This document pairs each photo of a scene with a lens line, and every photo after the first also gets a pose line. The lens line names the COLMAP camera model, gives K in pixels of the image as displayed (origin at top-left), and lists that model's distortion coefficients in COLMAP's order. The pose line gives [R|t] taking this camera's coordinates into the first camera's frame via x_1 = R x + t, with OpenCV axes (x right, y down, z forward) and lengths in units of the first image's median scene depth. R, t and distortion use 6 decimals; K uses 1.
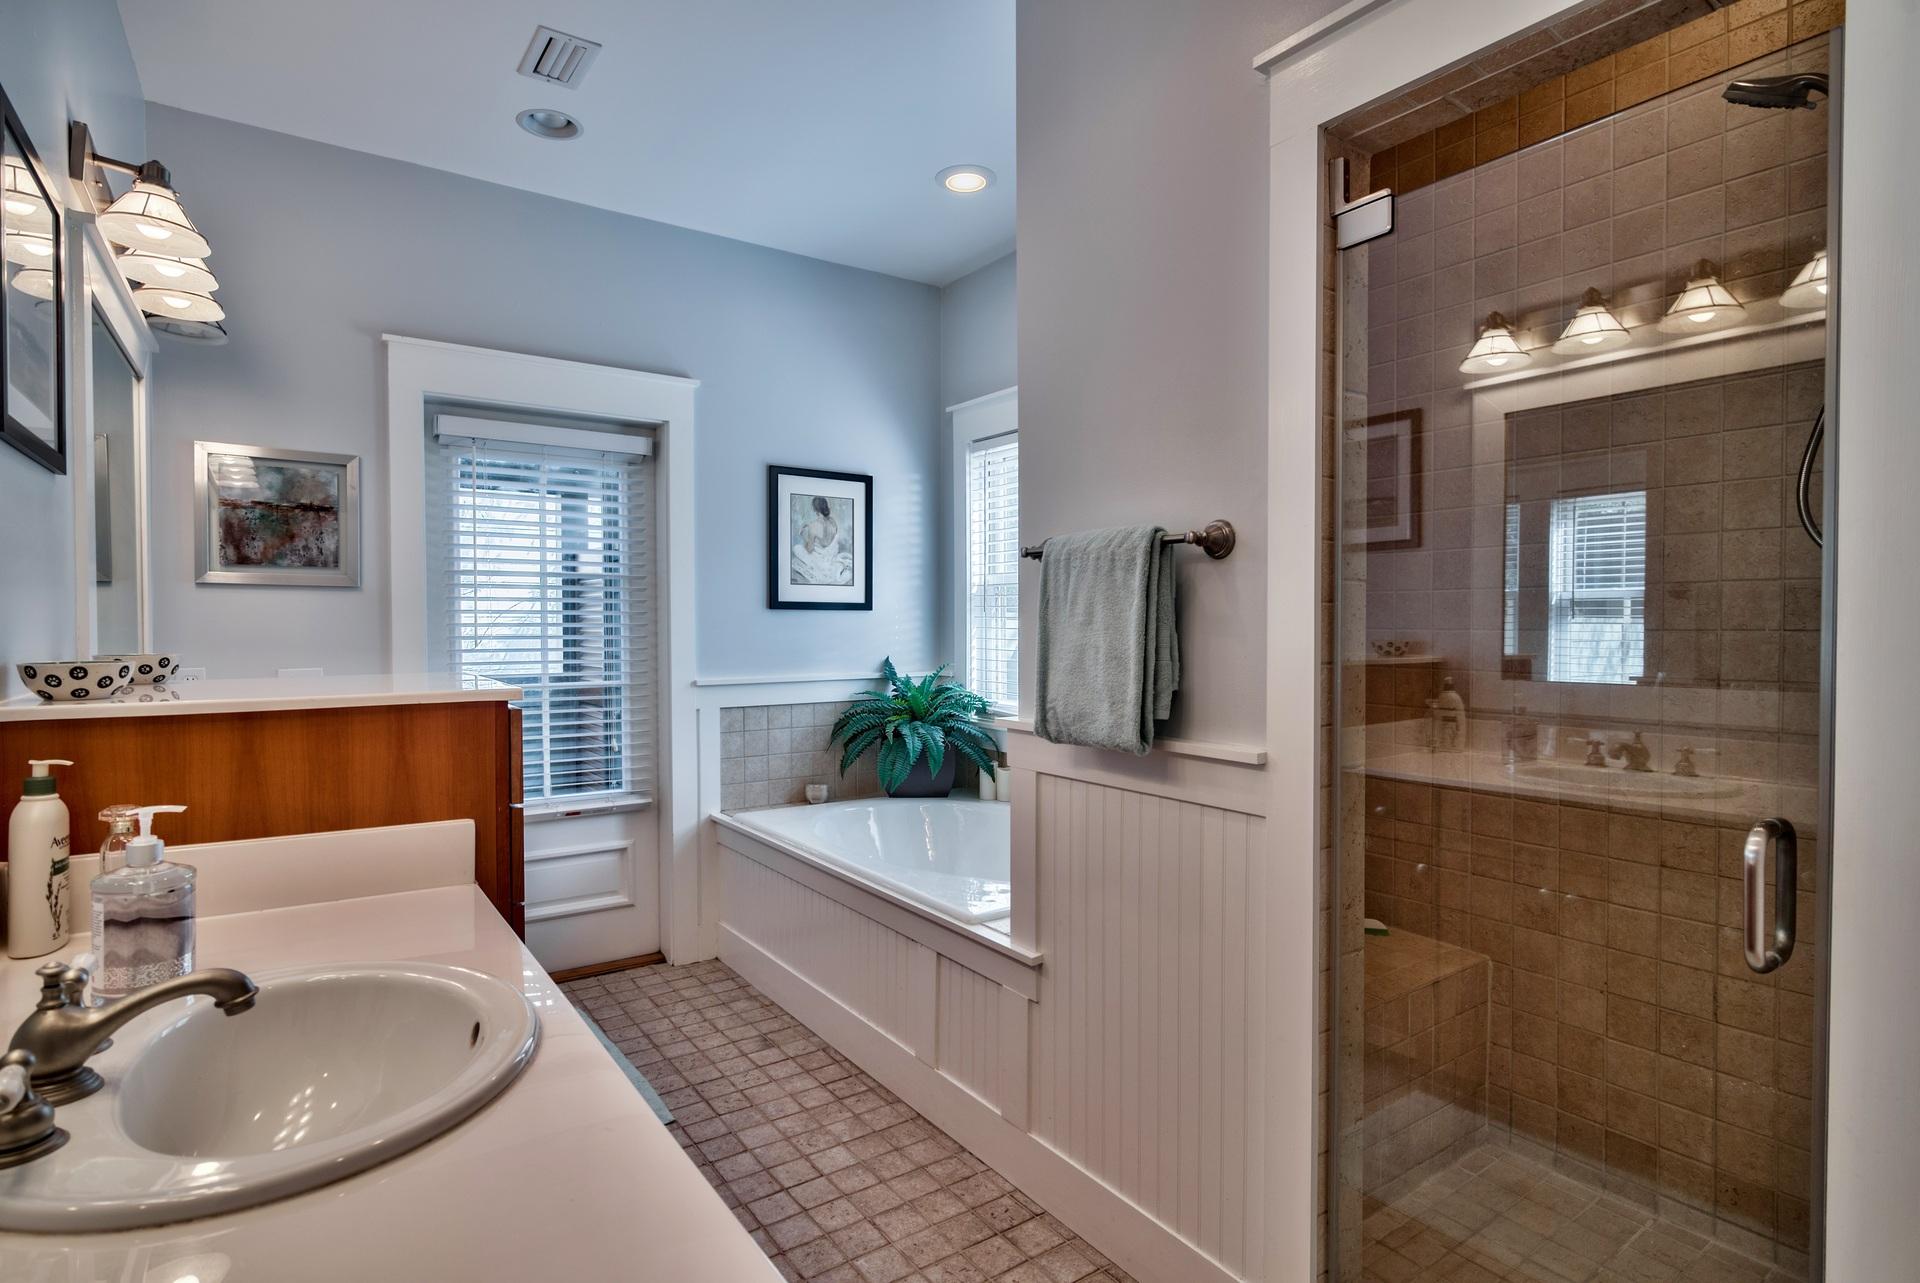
lens RADIAL K [[958.1, 0, 951.7], [0, 958.1, 642.5], [0, 0, 1]] dist [-0.001523, -0.000138]
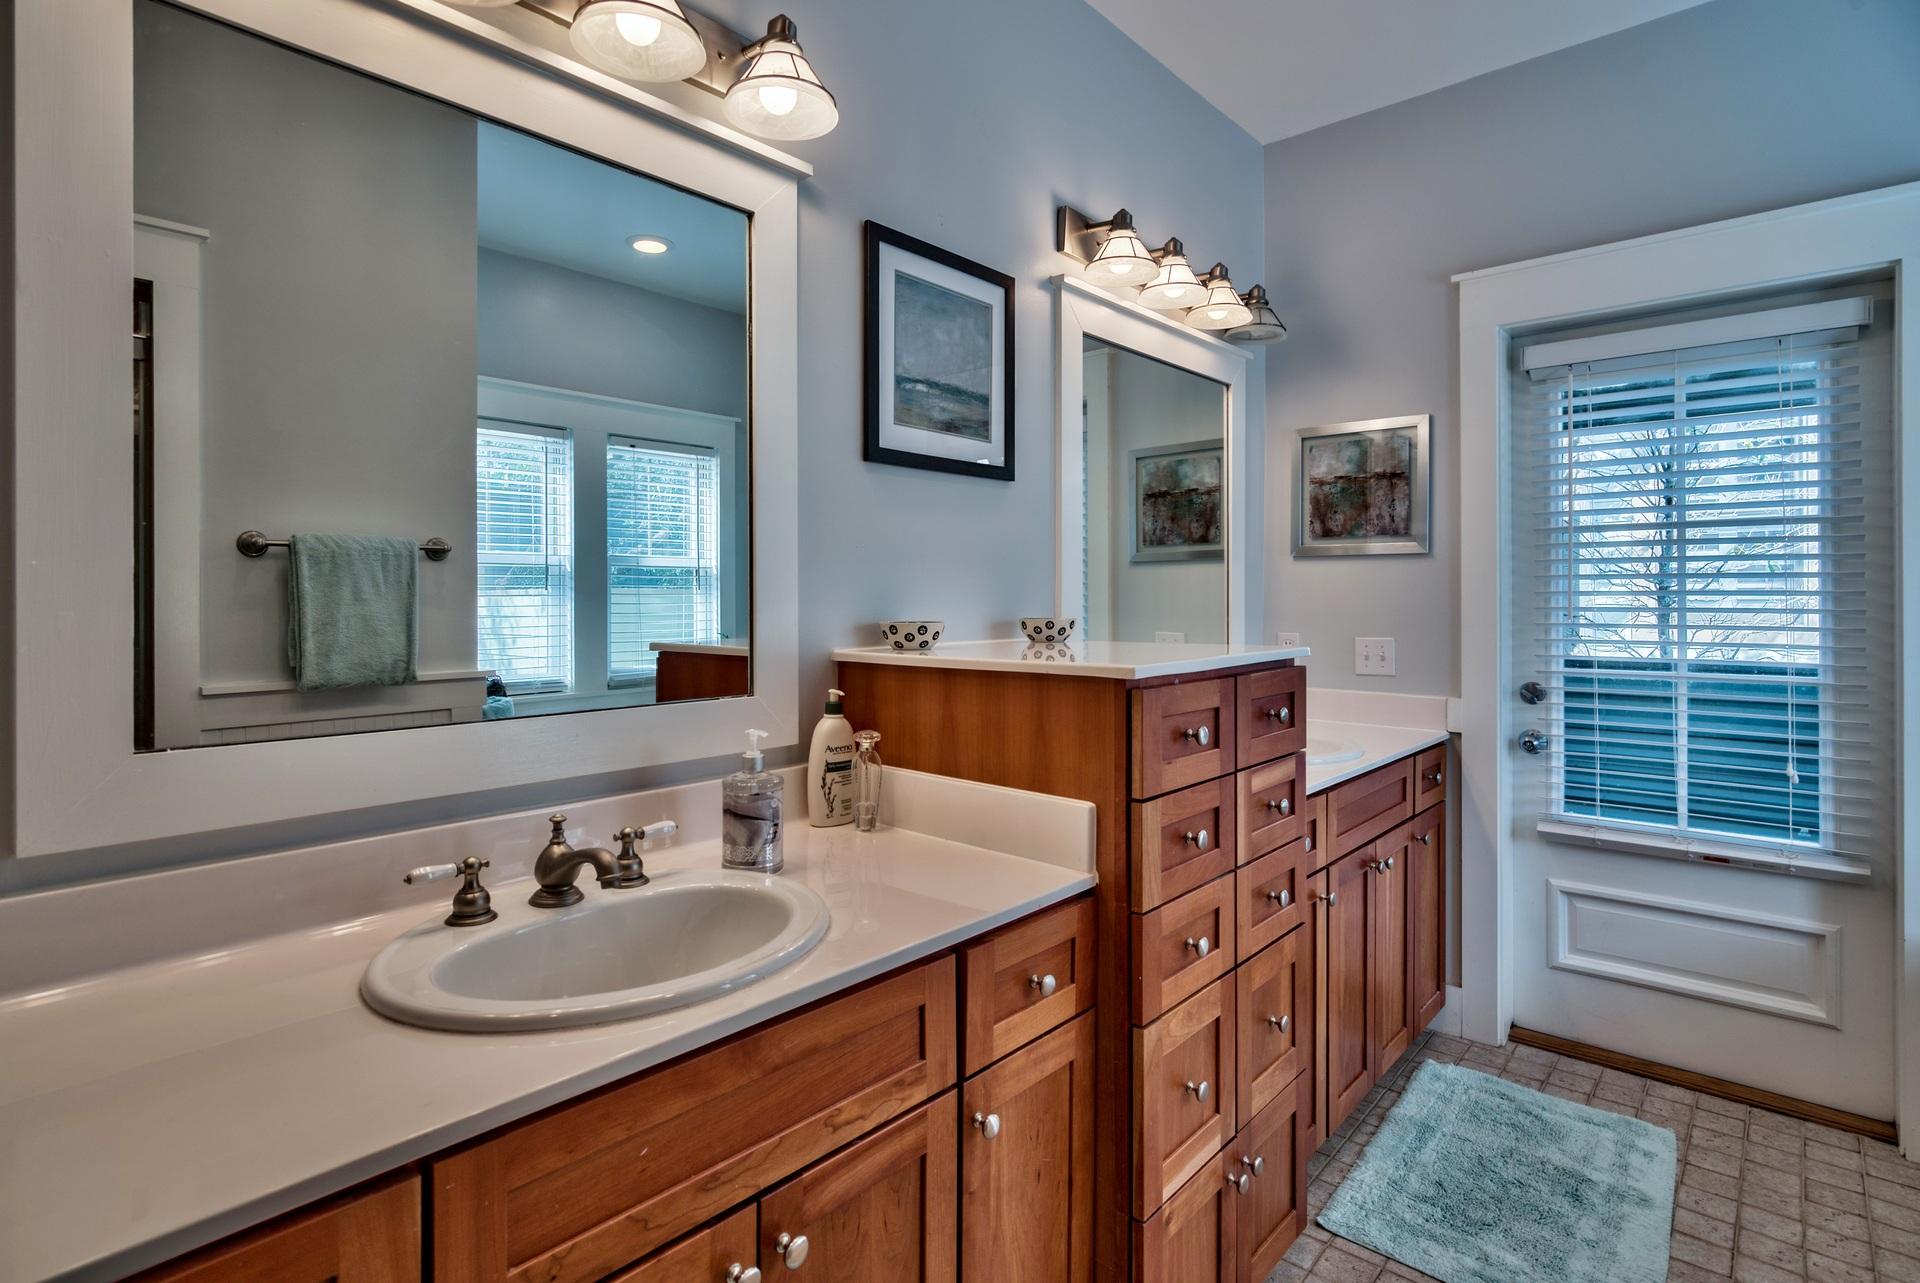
lens RADIAL K [[958.1, 0, 936.4], [0, 958.1, 597.5], [0, 0, 1]] dist [-0.001523, -0.000138]
pose [[0.238698, -0.000056, -0.971094, 0.167573], [-0.014887, 0.999882, -0.003717, -0.003886], [0.970980, 0.015345, 0.238669, 0.293000]]
